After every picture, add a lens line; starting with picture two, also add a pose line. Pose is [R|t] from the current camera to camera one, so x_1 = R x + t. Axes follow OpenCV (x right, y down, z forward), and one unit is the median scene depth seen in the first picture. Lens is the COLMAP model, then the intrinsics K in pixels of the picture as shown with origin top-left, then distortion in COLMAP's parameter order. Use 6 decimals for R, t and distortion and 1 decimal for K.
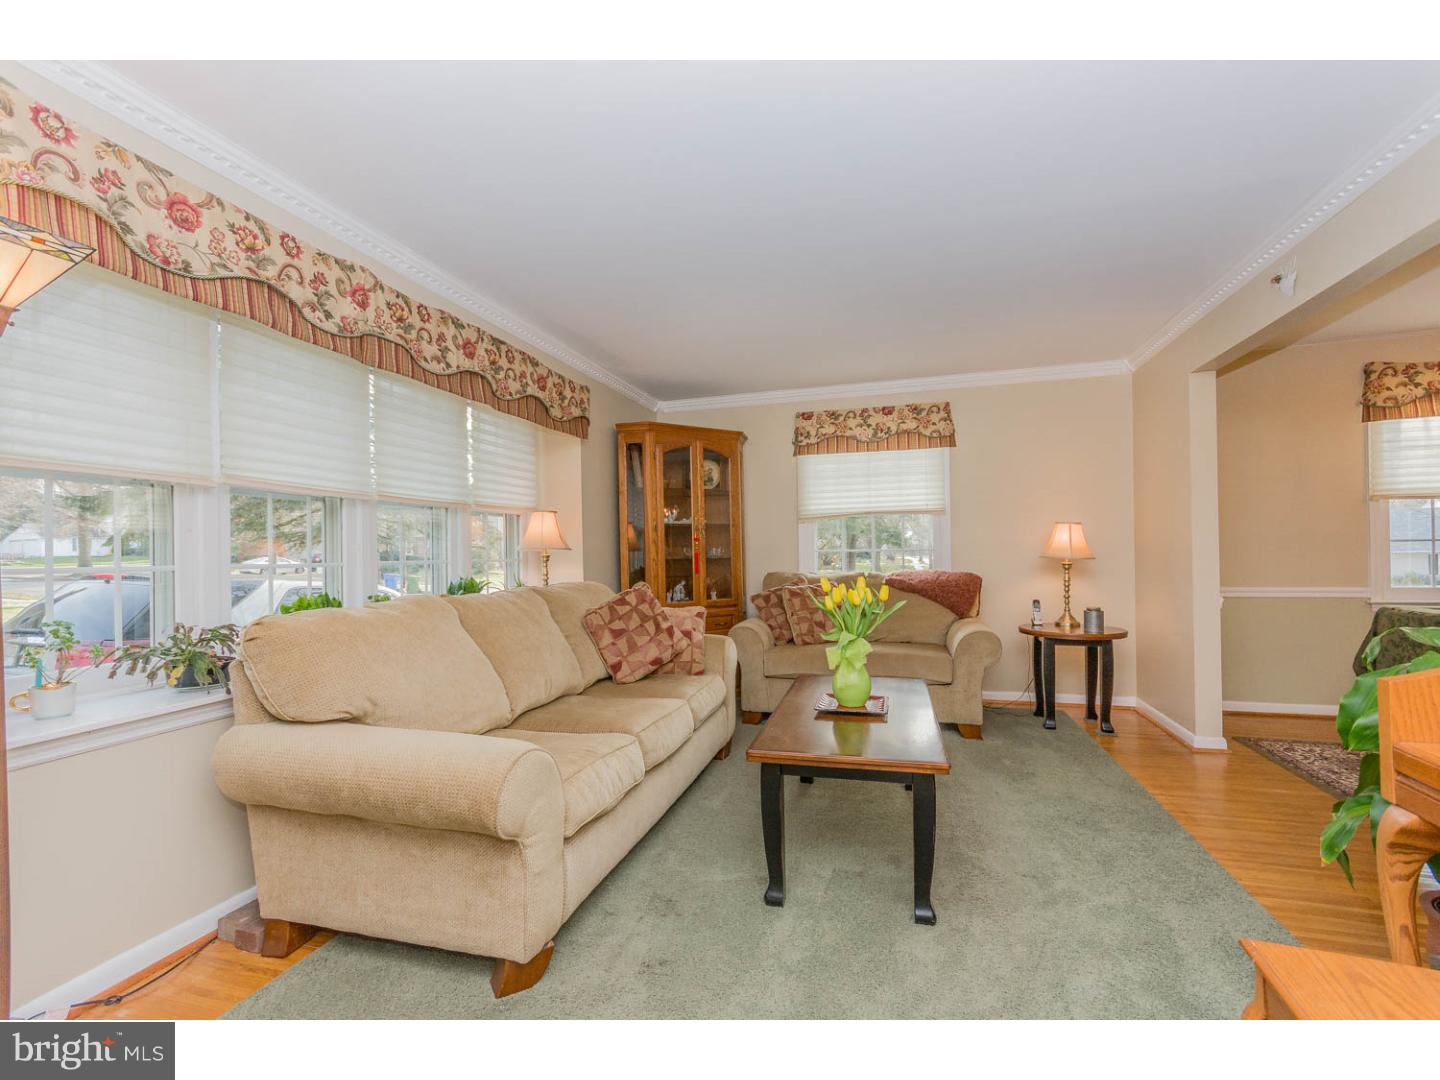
lens RADIAL K [[630.2, 0, 713.7], [0, 630.2, 553.1], [0, 0, 1]] dist [0.000674, 0.000111]
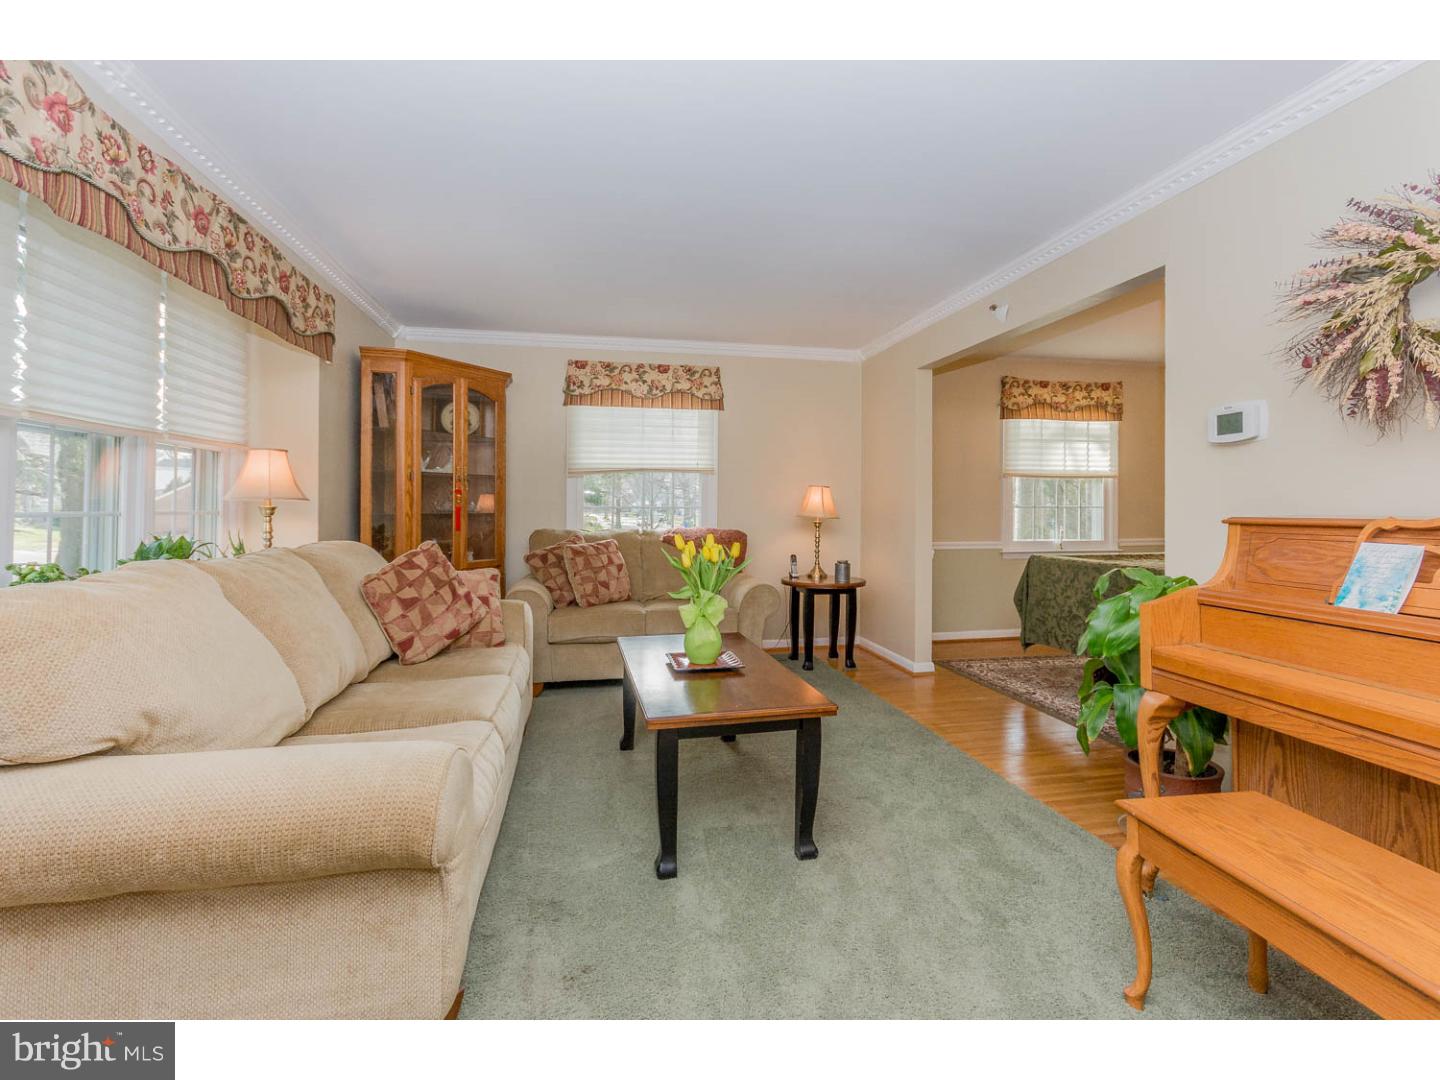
lens RADIAL K [[656.1, 0, 721.8], [0, 656.1, 501.9], [0, 0, 1]] dist [-0.001543, -0.001870]
pose [[0.882251, 0.021430, 0.470291, -0.183513], [-0.015782, 0.999748, -0.015950, 0.002149], [-0.470515, 0.006650, 0.882367, 0.047578]]
